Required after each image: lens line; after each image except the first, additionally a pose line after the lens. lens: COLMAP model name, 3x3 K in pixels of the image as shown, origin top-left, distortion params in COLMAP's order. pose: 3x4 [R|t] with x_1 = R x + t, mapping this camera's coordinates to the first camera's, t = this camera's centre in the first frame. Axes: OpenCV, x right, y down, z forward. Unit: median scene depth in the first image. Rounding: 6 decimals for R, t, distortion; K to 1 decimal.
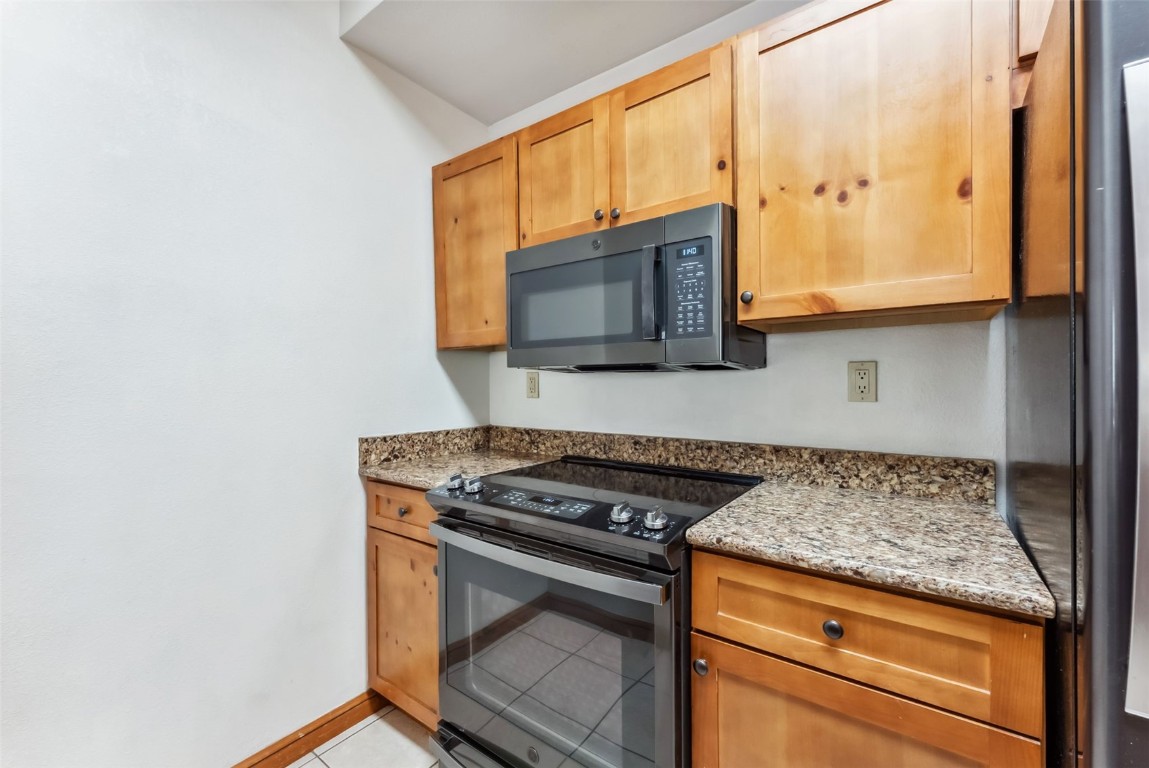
lens RADIAL K [[468.2, 0, 571.1], [0, 468.2, 382.9], [0, 0, 1]] dist [-0.000438, -0.000055]
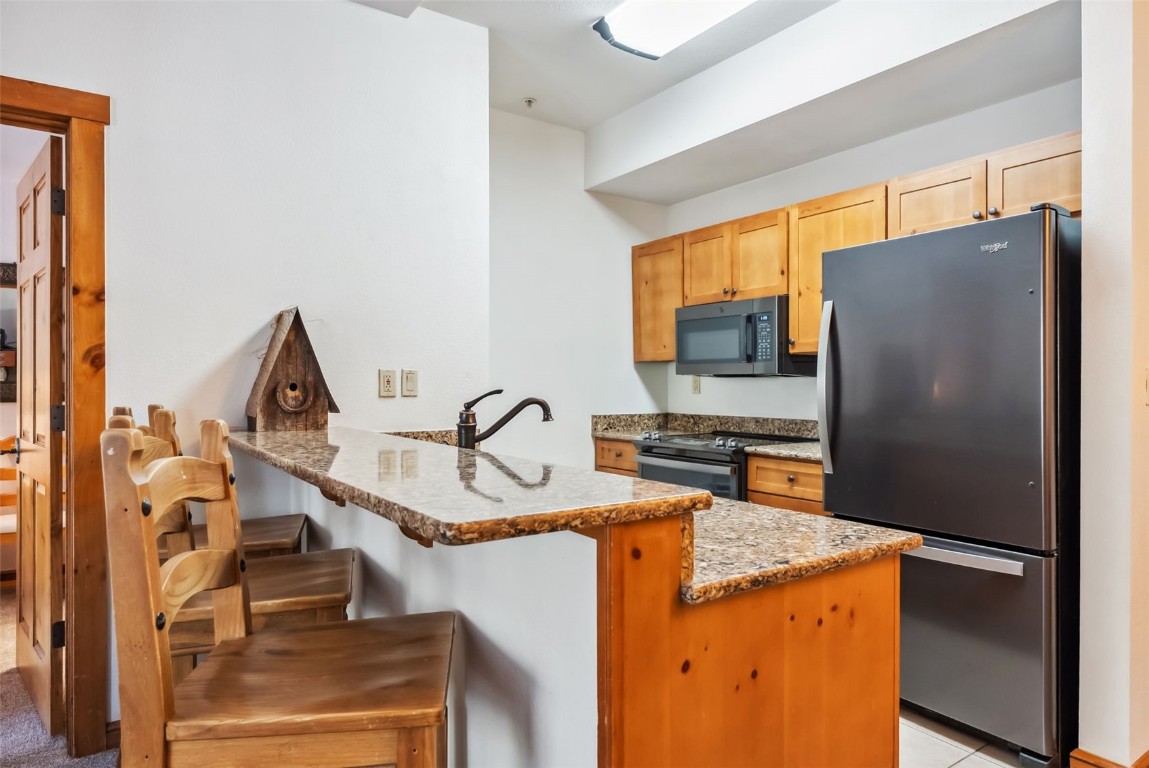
lens RADIAL K [[684.8, 0, 574.5], [0, 684.8, 384.0], [0, 0, 1]] dist [0.000778, -0.000140]
pose [[0.946116, 0.005516, -0.323782, 0.321547], [-0.004929, 0.999984, 0.002634, -0.003903], [0.323791, -0.000896, 0.946128, -1.481579]]
